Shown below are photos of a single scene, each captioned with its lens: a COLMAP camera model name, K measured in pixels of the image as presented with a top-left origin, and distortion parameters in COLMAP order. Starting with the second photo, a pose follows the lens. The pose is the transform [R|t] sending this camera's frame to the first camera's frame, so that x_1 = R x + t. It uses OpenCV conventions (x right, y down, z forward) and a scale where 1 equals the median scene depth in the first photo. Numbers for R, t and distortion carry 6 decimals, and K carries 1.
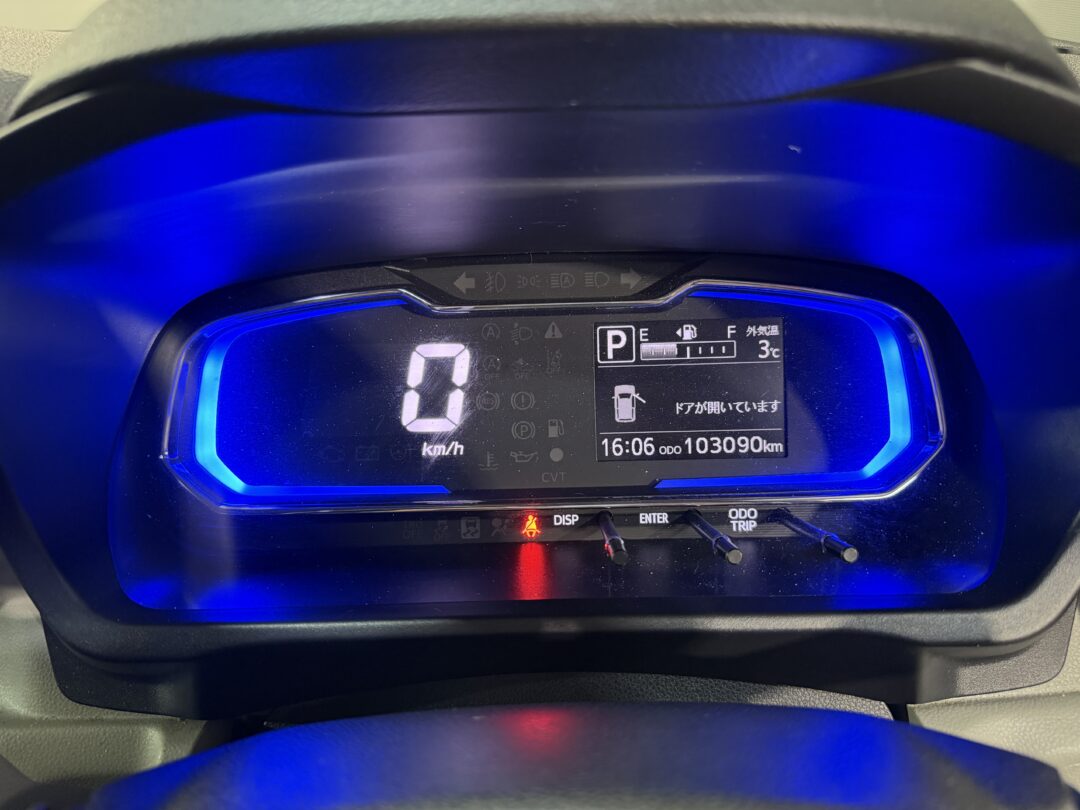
lens RADIAL K [[751.5, 0, 538.6], [0, 751.5, 399.1], [0, 0, 1]] dist [0.043297, 0.000871]
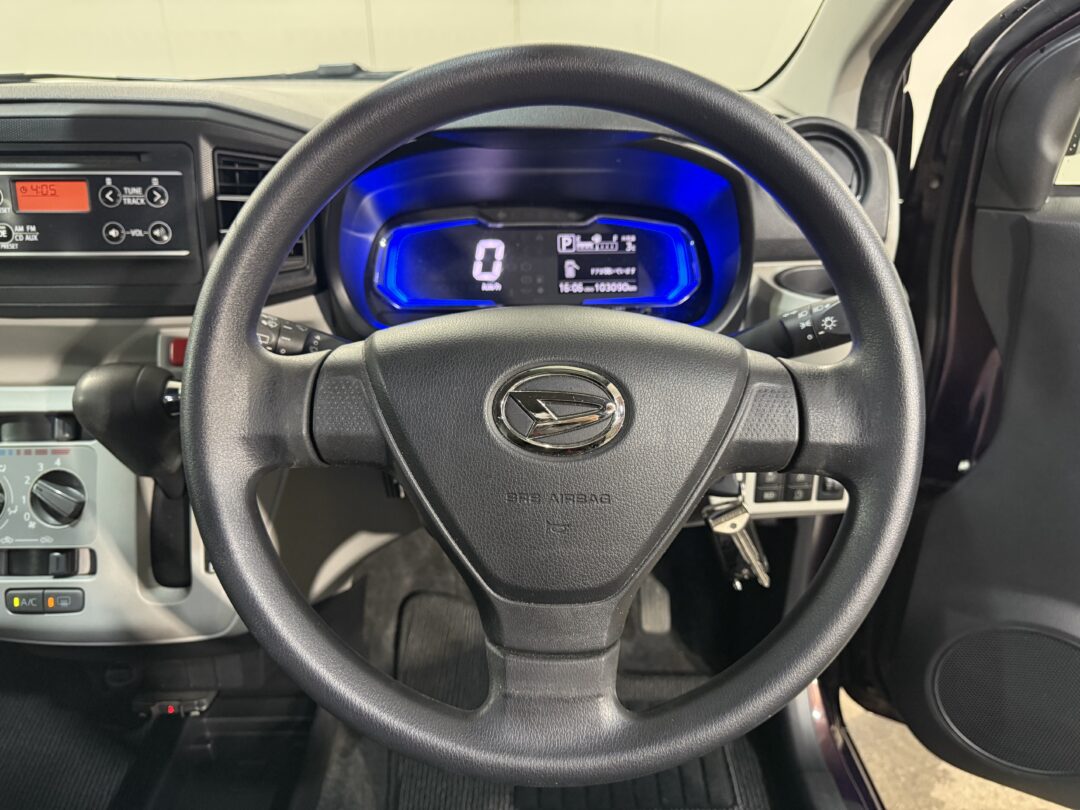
lens RADIAL K [[751.5, 0, 539.8], [0, 751.5, 413.1], [0, 0, 1]] dist [0.043297, 0.000871]
pose [[0.997304, 0.008870, 0.072846, -0.144872], [-0.008409, 0.999943, -0.006641, 0.469463], [-0.072901, 0.006011, 0.997321, -1.317185]]
